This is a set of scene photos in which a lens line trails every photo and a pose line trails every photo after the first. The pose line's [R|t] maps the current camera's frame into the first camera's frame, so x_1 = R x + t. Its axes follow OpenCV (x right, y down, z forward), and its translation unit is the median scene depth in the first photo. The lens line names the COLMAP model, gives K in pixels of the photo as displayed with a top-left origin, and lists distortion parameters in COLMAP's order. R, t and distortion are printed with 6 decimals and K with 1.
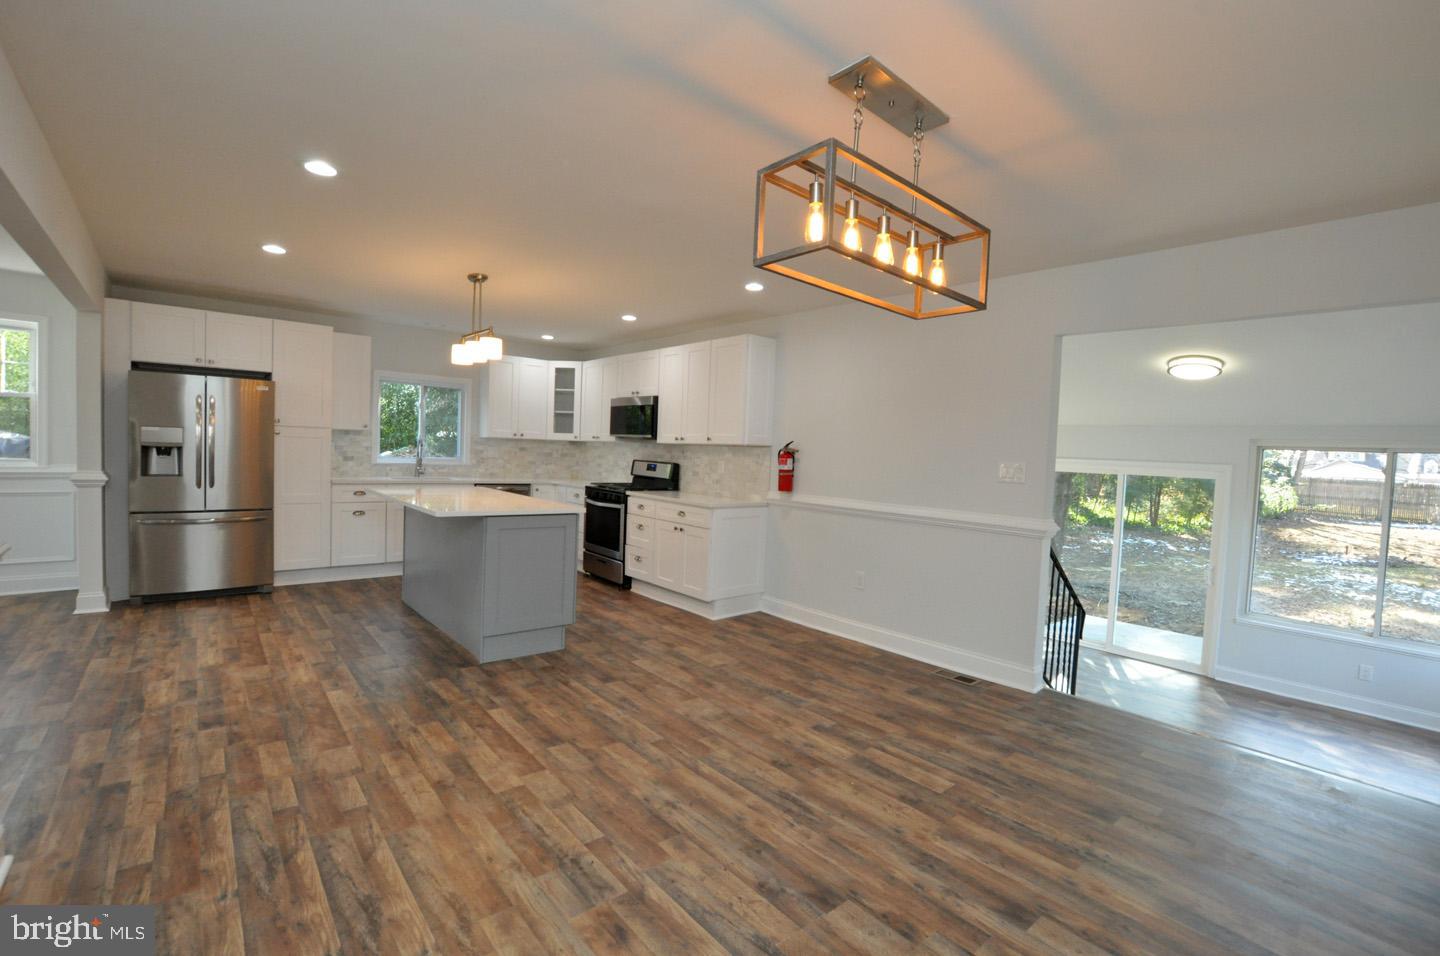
lens RADIAL K [[633.0, 0, 714.7], [0, 633.0, 468.7], [0, 0, 1]] dist [-0.032182, 0.004448]
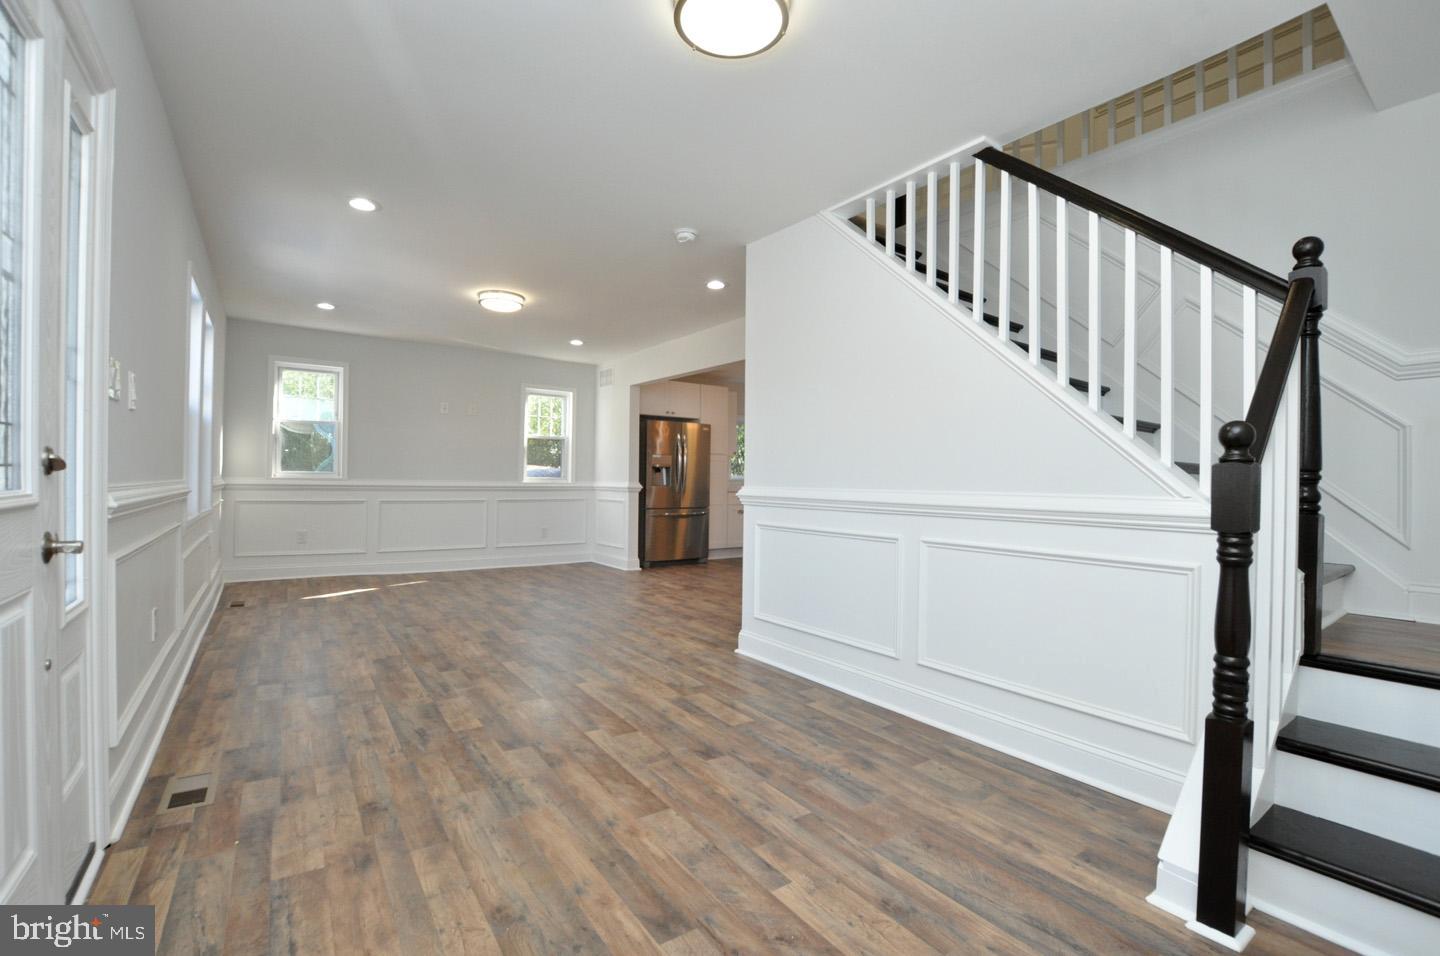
lens RADIAL K [[633.0, 0, 730.4], [0, 633.0, 474.3], [0, 0, 1]] dist [-0.032182, 0.004448]
pose [[0.996308, -0.029369, -0.080673, -0.570440], [0.025950, 0.998733, -0.043110, 0.054760], [0.081837, 0.040857, 0.995808, -0.587582]]
